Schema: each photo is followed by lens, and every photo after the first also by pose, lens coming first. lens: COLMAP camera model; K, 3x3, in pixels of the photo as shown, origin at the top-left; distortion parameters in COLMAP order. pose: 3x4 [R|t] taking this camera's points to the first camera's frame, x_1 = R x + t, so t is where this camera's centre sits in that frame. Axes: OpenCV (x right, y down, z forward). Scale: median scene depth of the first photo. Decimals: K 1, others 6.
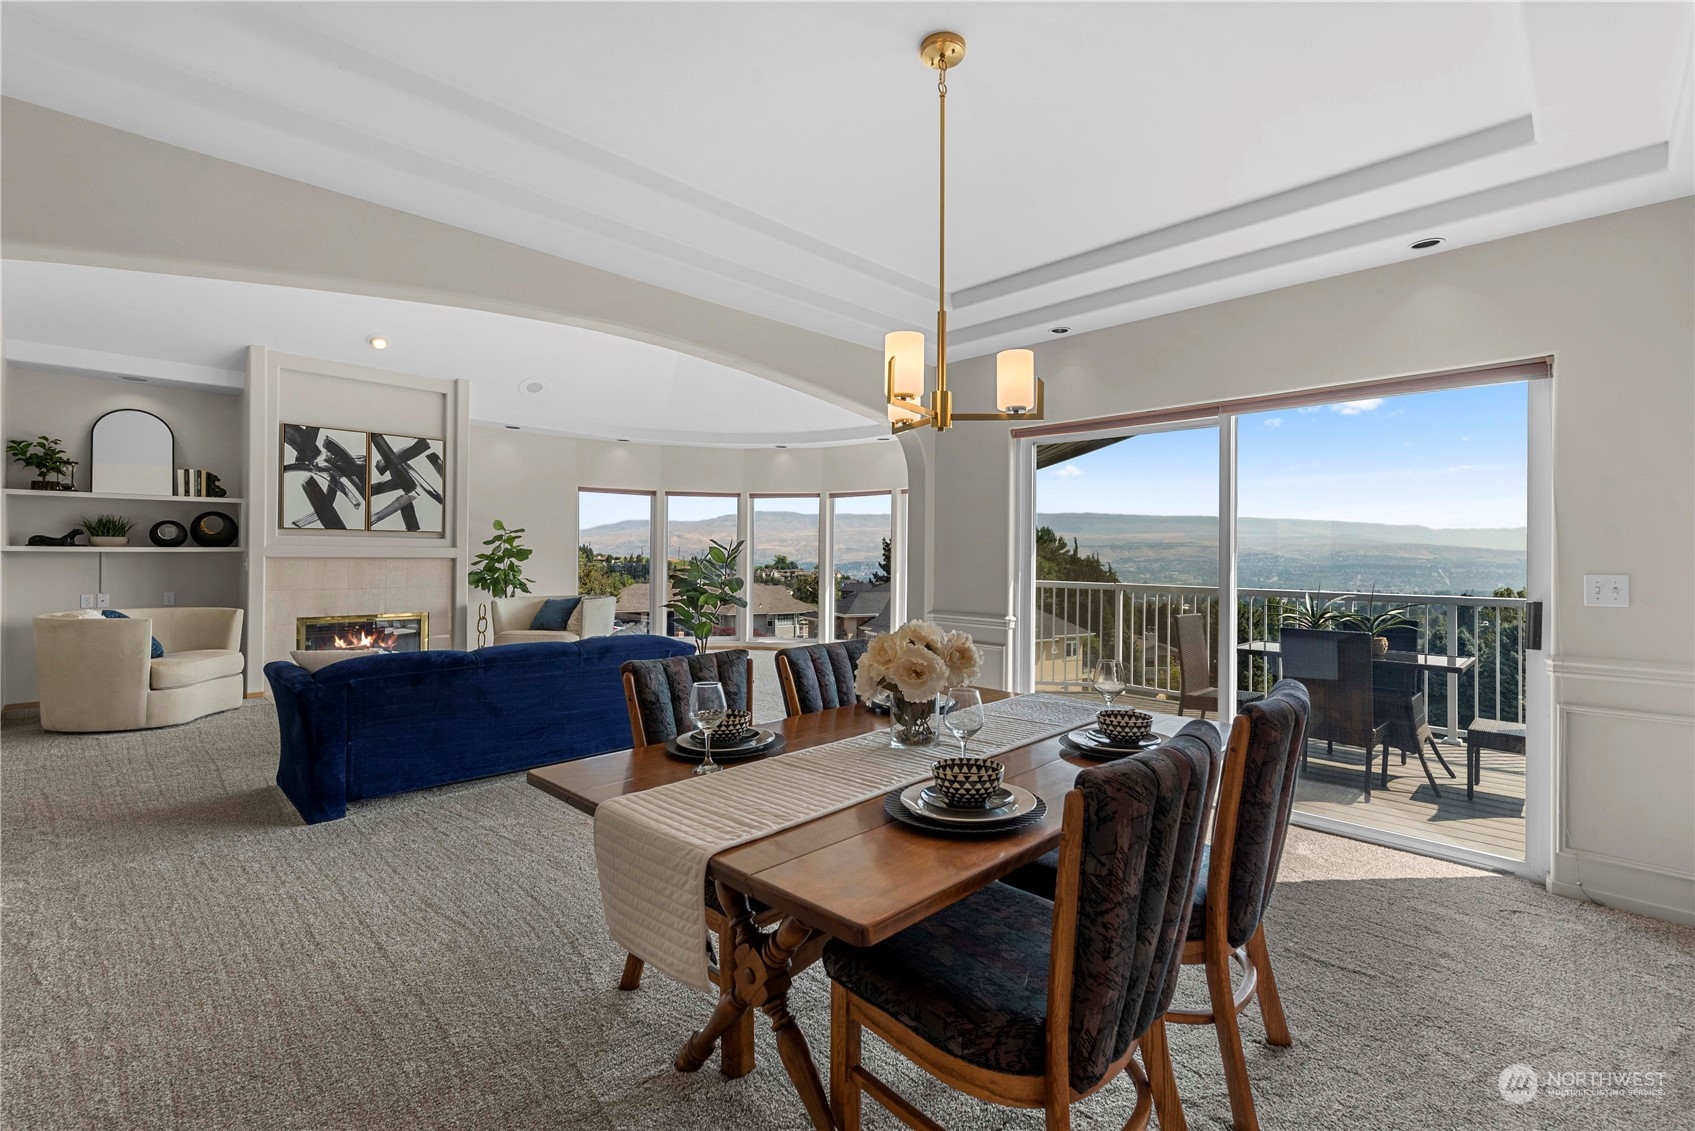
lens RADIAL K [[757.5, 0, 854.5], [0, 757.5, 544.6], [0, 0, 1]] dist [0.000128, 0.000660]
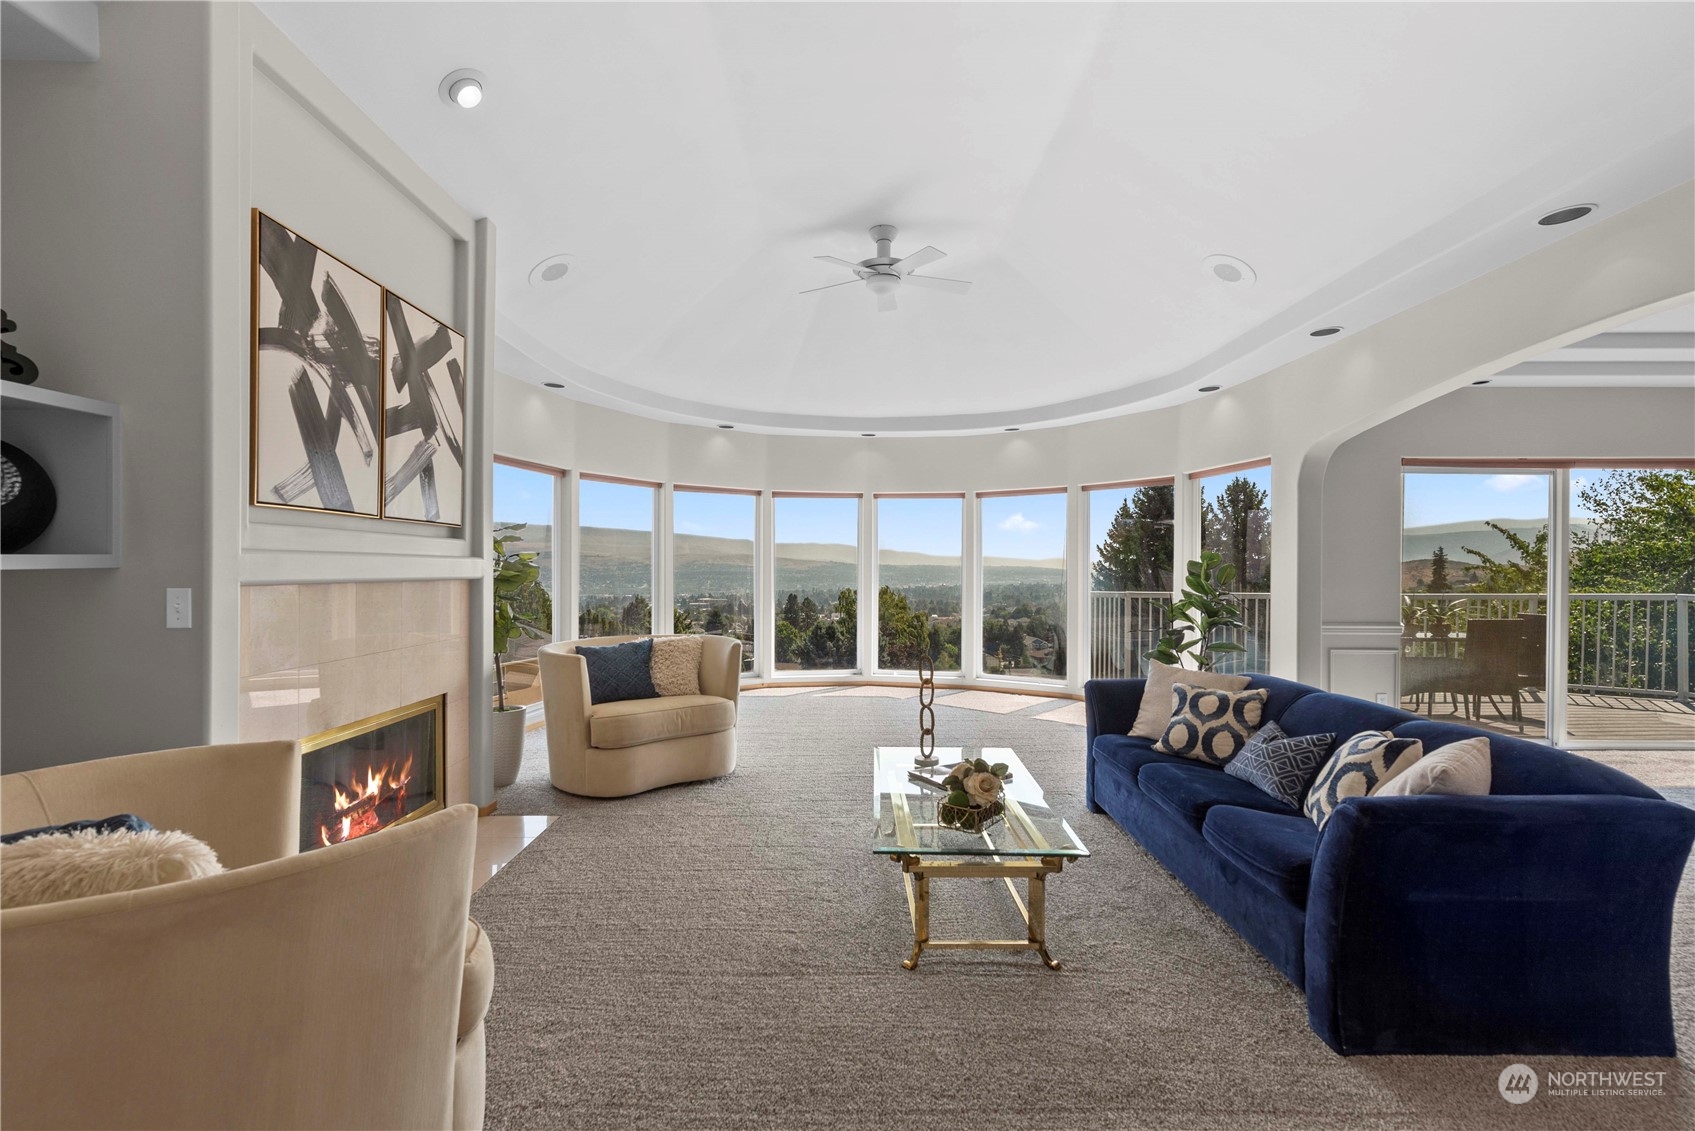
lens RADIAL K [[757.5, 0, 840.8], [0, 757.5, 561.2], [0, 0, 1]] dist [0.000128, 0.000660]
pose [[0.714138, -0.000541, 0.700005, -0.766243], [-0.006393, 0.999953, 0.007295, 0.001602], [-0.699976, -0.009685, 0.714101, 0.520222]]
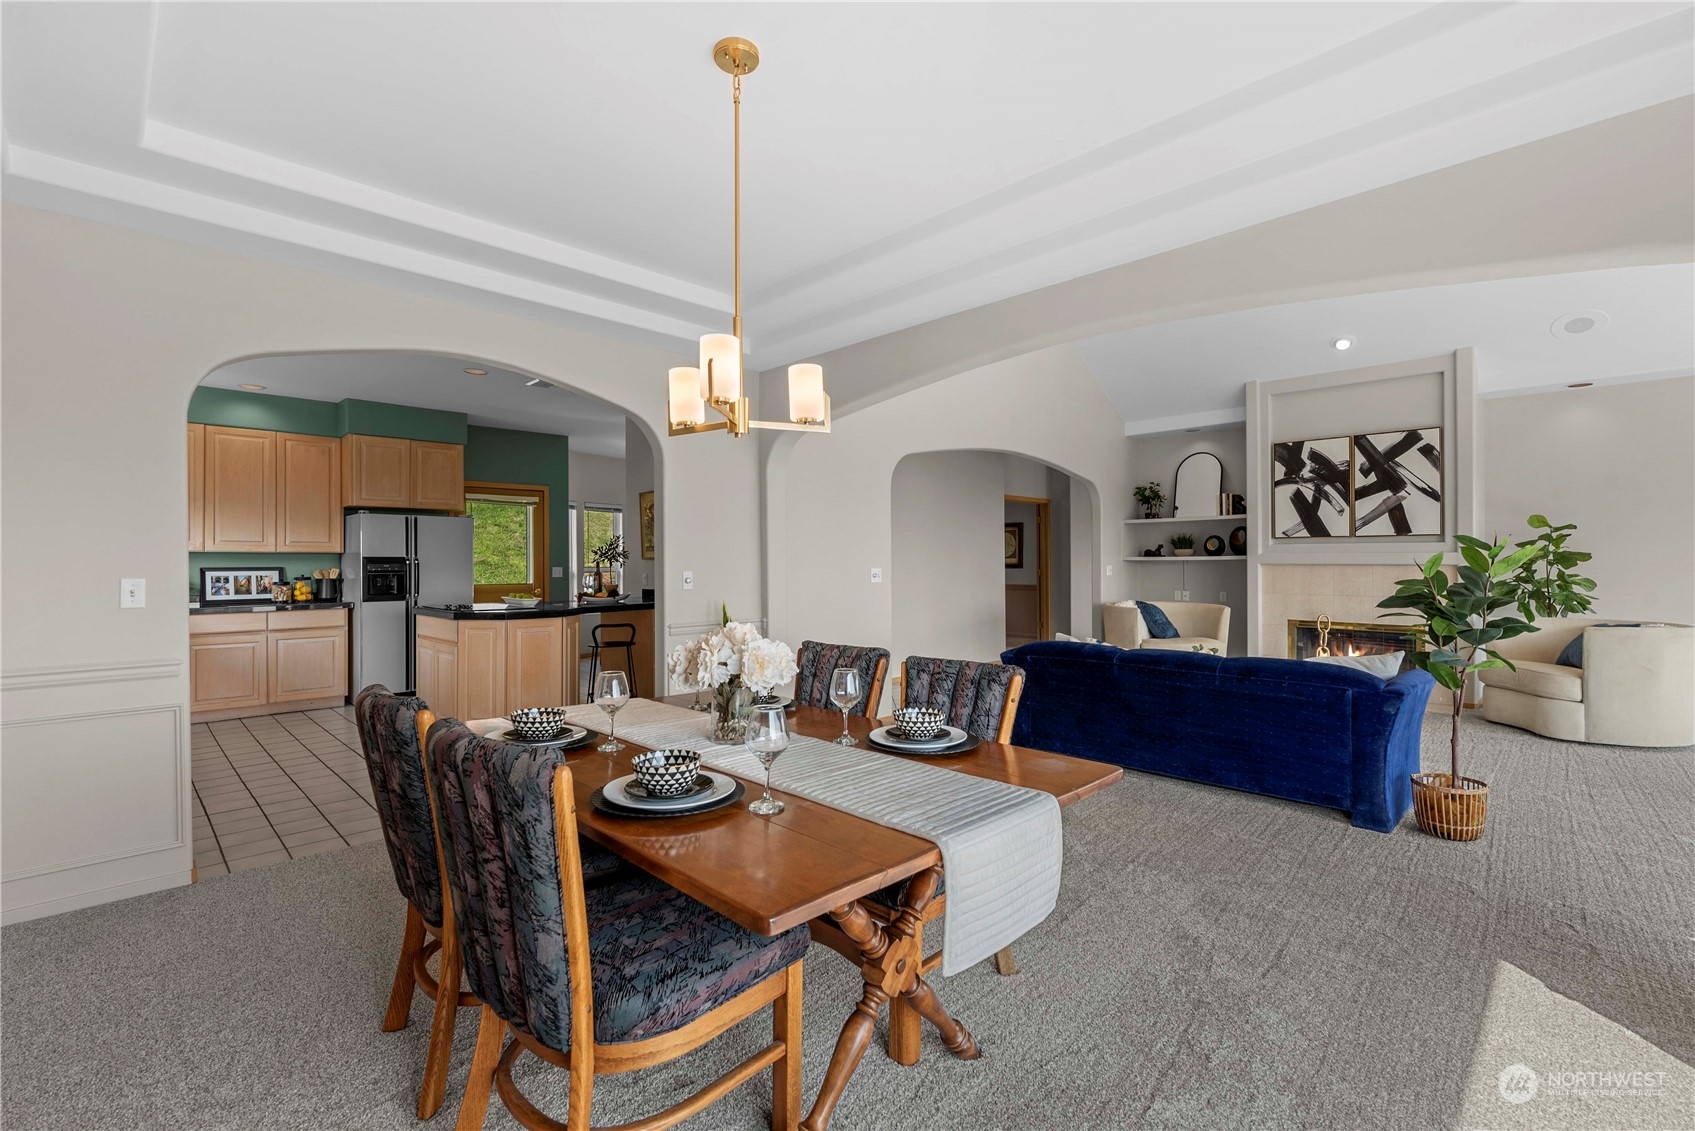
lens RADIAL K [[757.5, 0, 847.2], [0, 757.5, 568.6], [0, 0, 1]] dist [0.000128, 0.000660]
pose [[-0.012298, 0.002819, -0.999920, 0.347390], [0.017203, 0.999849, 0.002607, 0.009097], [0.999776, -0.017170, -0.012345, 0.364519]]
